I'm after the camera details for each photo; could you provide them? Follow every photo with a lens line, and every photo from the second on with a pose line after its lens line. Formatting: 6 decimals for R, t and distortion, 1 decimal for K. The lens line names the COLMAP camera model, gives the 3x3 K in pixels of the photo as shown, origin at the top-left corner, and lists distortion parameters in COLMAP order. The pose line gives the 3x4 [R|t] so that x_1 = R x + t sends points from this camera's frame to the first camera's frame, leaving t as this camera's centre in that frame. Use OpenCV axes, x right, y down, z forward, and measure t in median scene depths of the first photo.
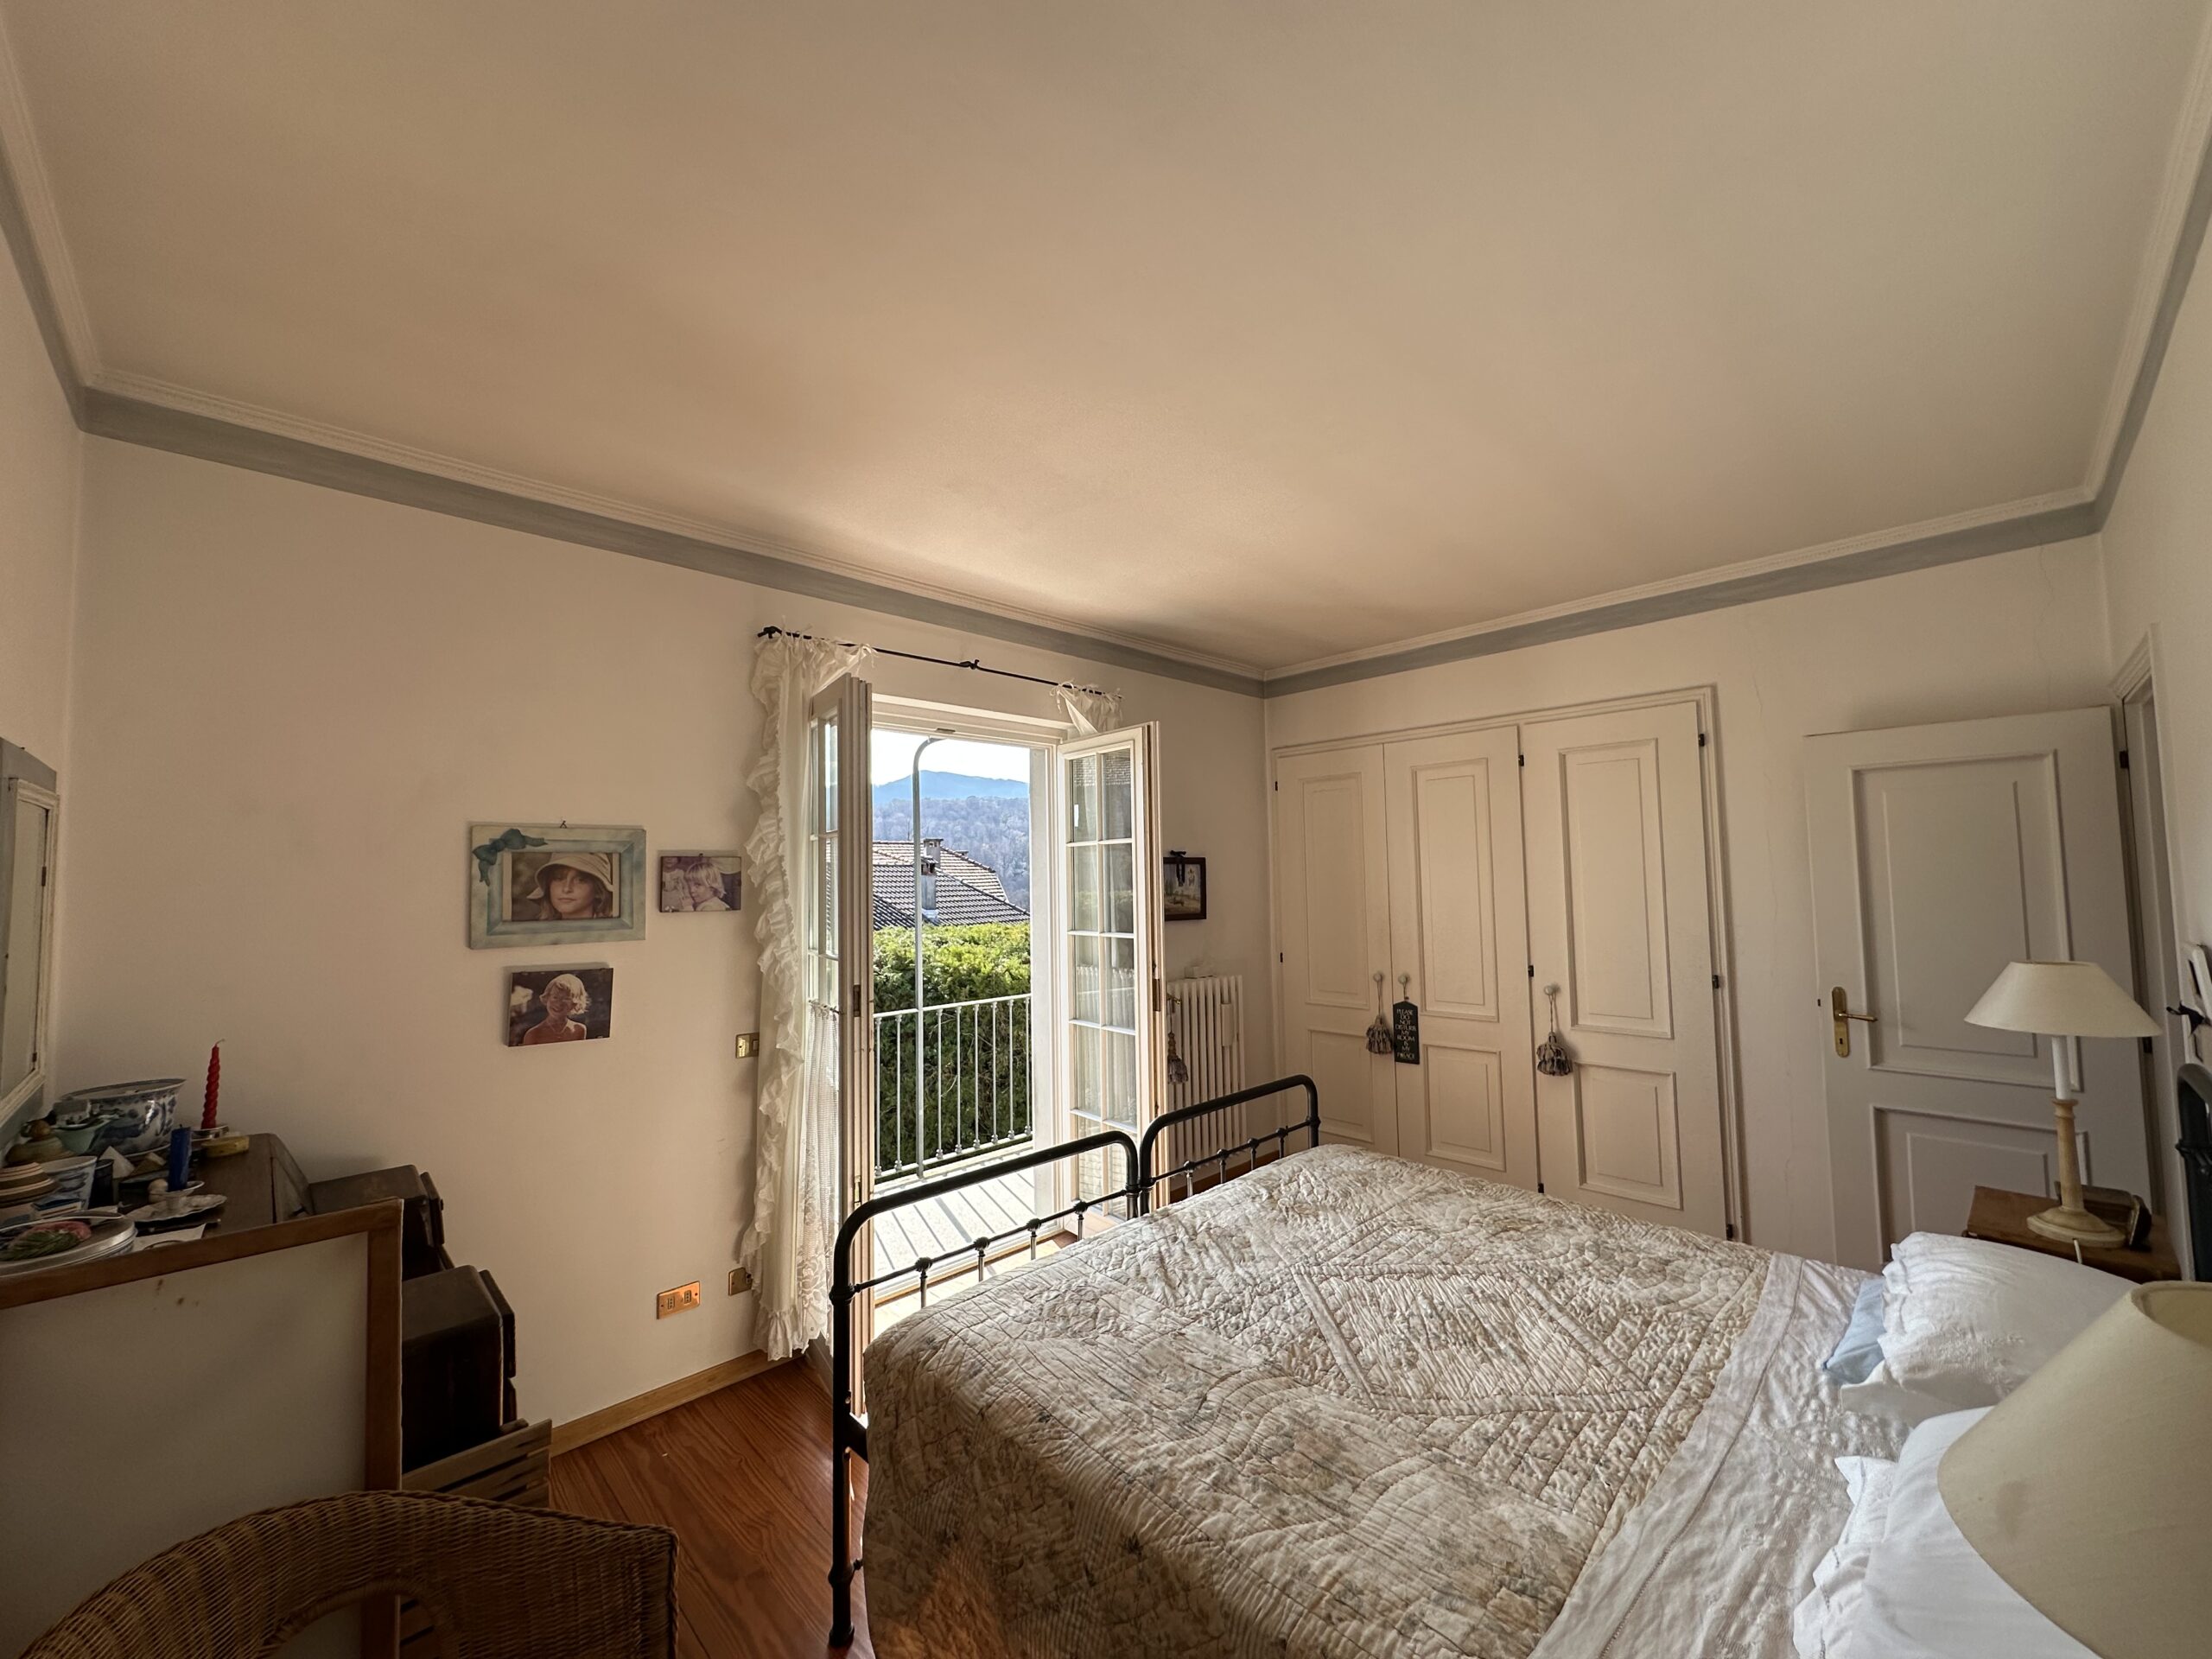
lens RADIAL K [[878.5, 0, 1106.8], [0, 878.5, 831.9], [0, 0, 1]] dist [-0.003718, 0.000602]
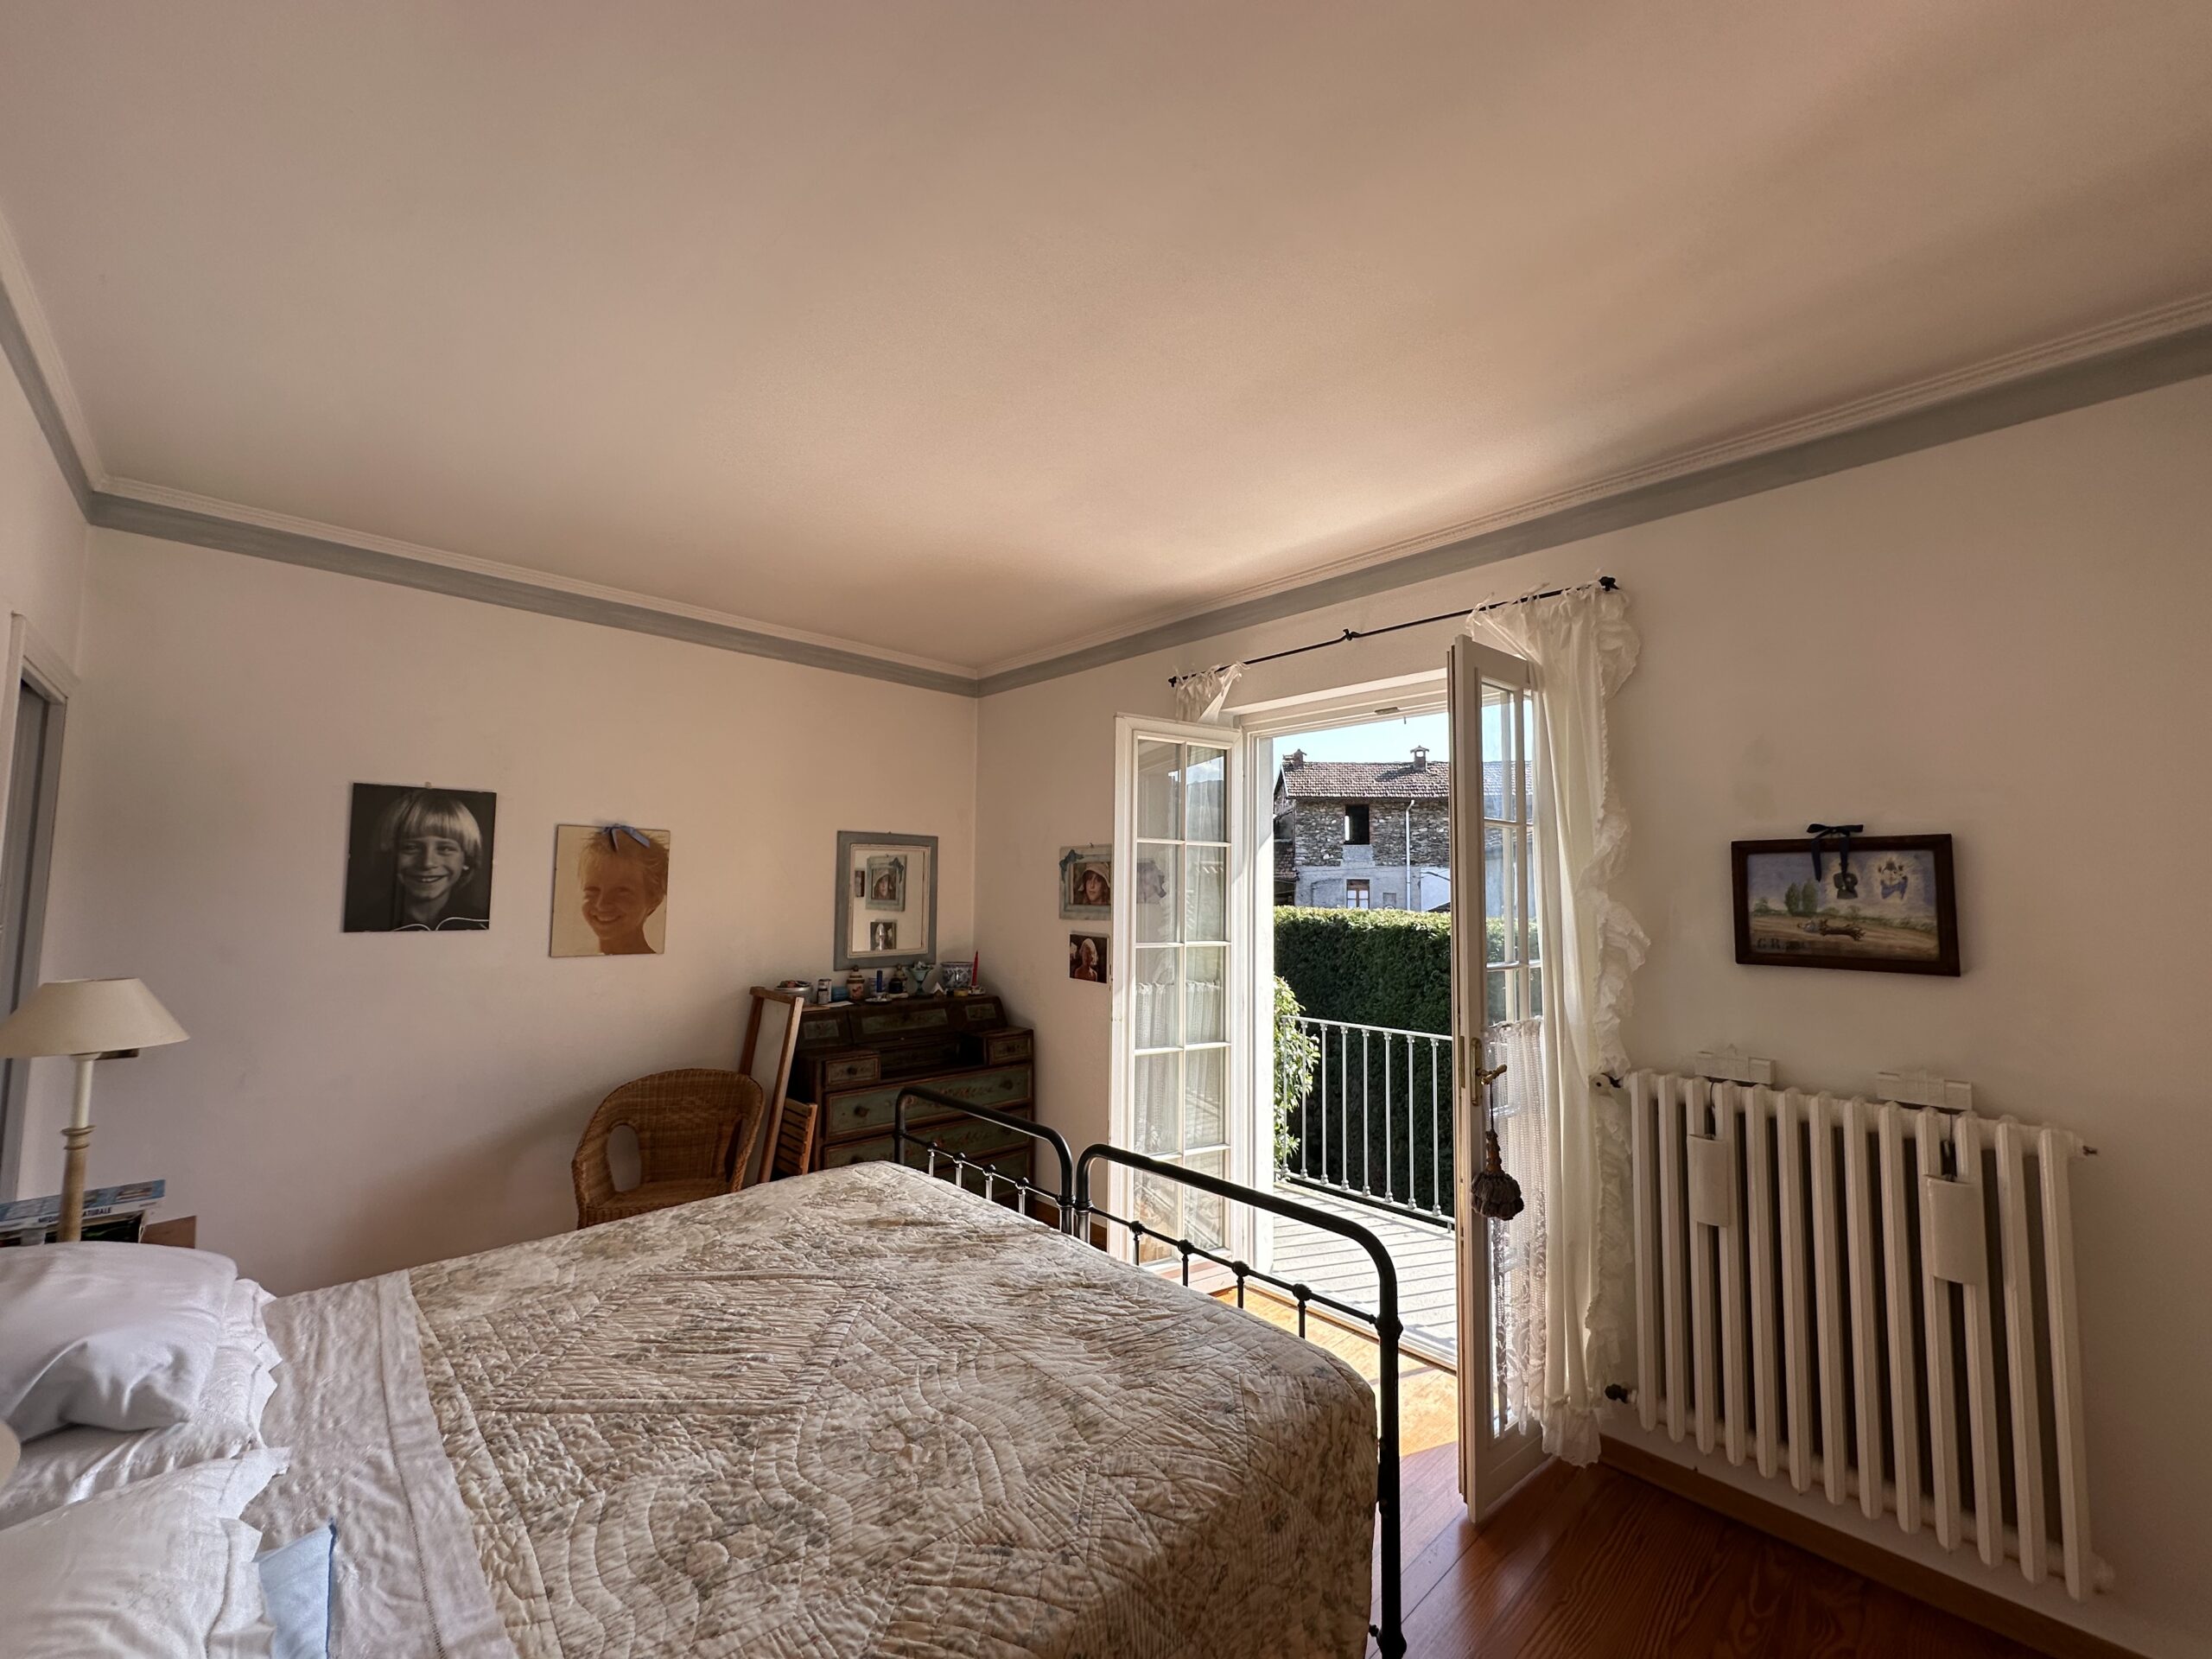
lens RADIAL K [[878.5, 0, 1108.0], [0, 878.5, 829.6], [0, 0, 1]] dist [-0.003718, 0.000602]
pose [[-0.012820, -0.060133, -0.998108, 1.345673], [0.043738, 0.997201, -0.060640, 0.084858], [0.998961, -0.044433, -0.010154, 1.433776]]
